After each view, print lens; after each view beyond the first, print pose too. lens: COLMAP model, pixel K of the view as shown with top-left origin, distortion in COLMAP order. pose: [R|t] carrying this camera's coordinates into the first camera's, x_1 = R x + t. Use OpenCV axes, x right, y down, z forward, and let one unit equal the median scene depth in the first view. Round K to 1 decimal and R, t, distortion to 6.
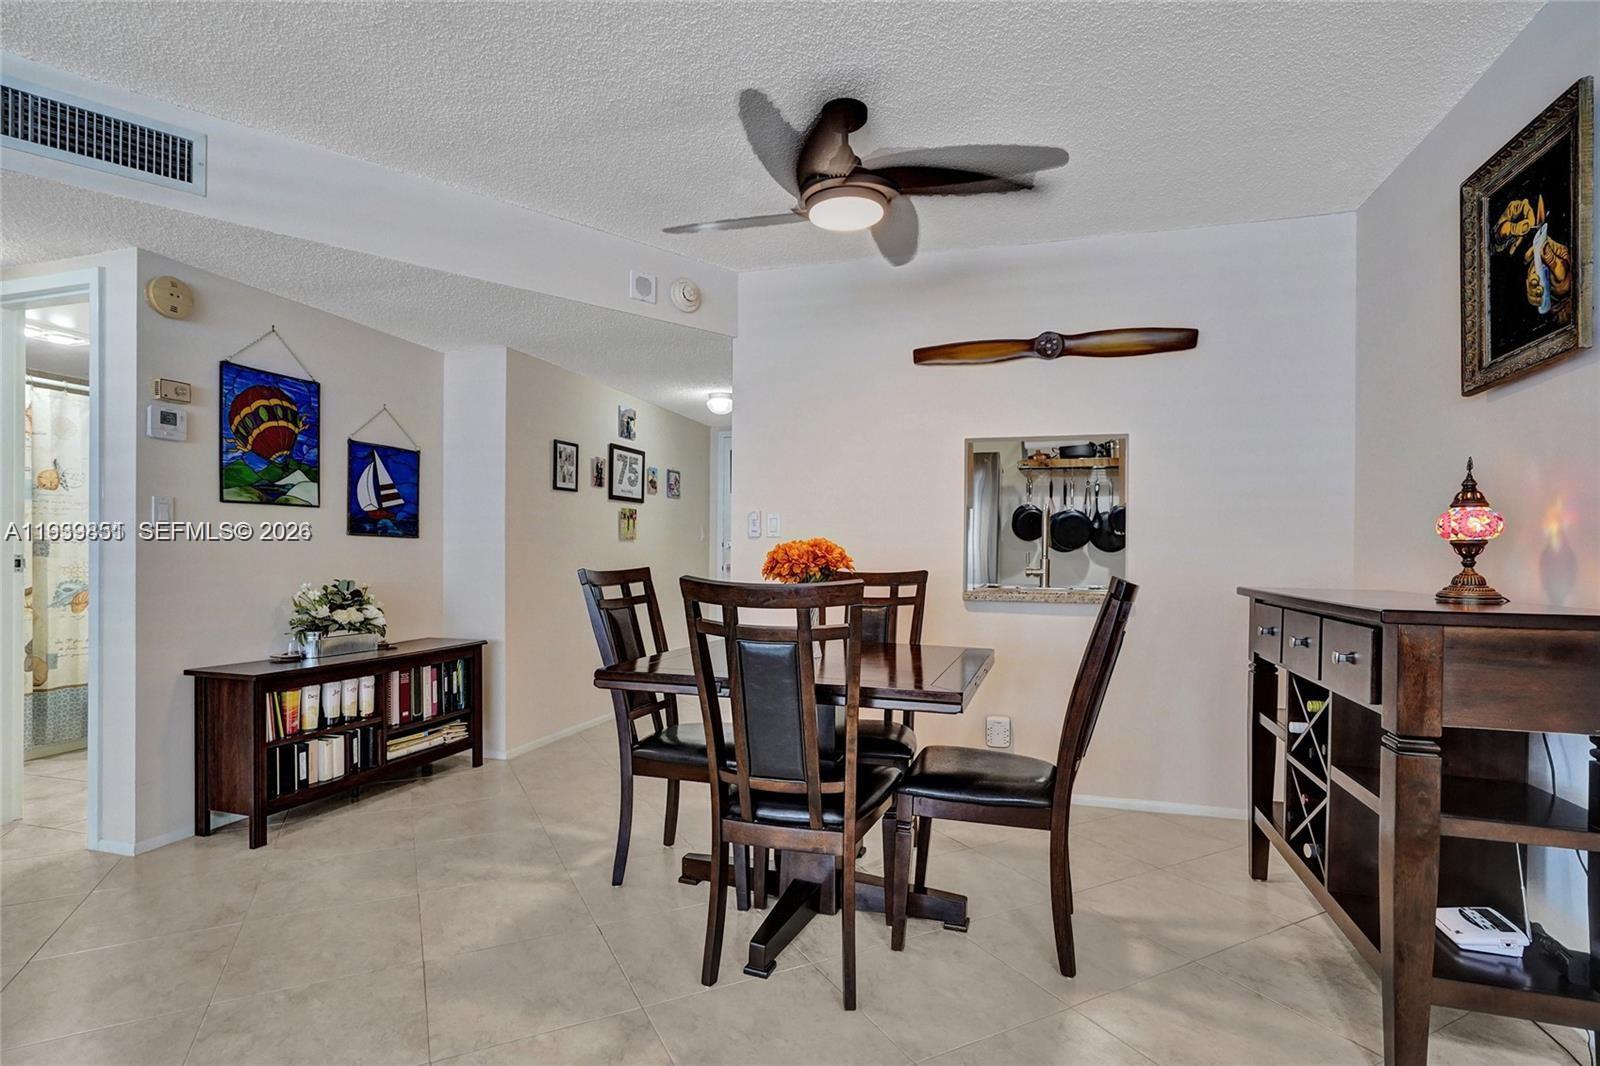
lens RADIAL K [[773.7, 0, 799.1], [0, 773.7, 549.7], [0, 0, 1]] dist [-0.016537, 0.000162]
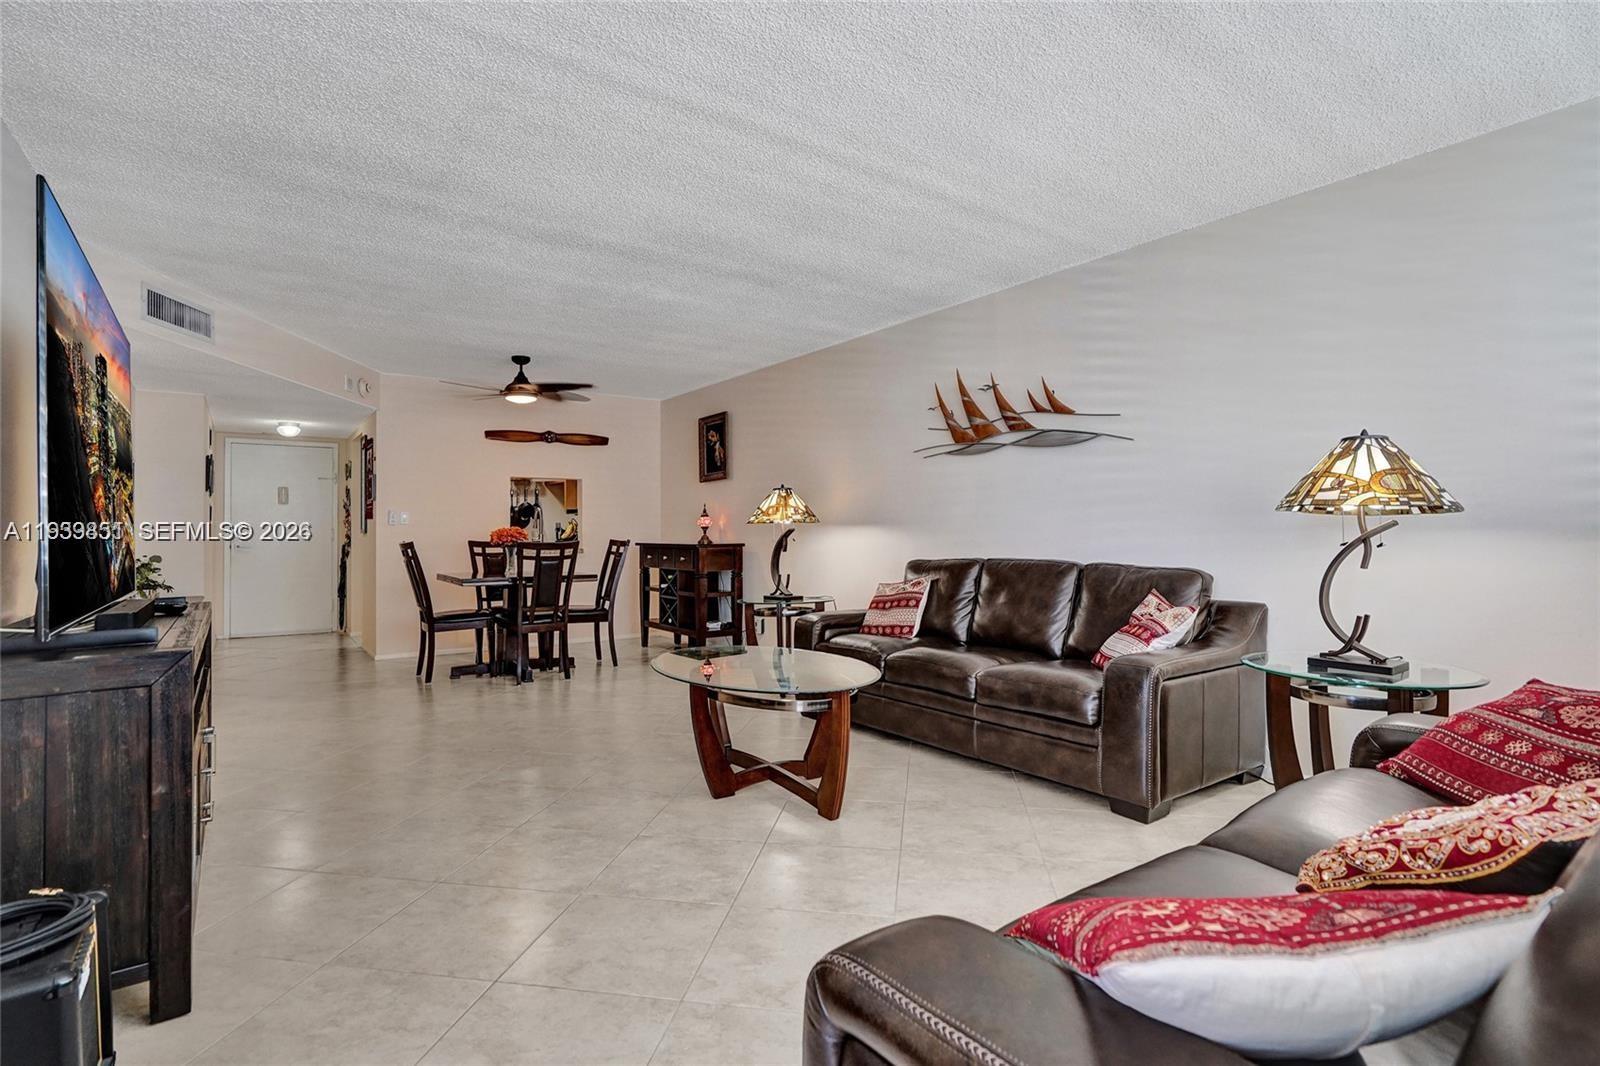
lens RADIAL K [[768.2, 0, 784.2], [0, 768.2, 537.8], [0, 0, 1]] dist [-0.021923, 0.000119]
pose [[0.608239, -0.021156, 0.793472, -1.770086], [0.013736, 0.999776, 0.016127, -0.009550], [-0.793635, 0.001090, 0.608394, -1.502014]]
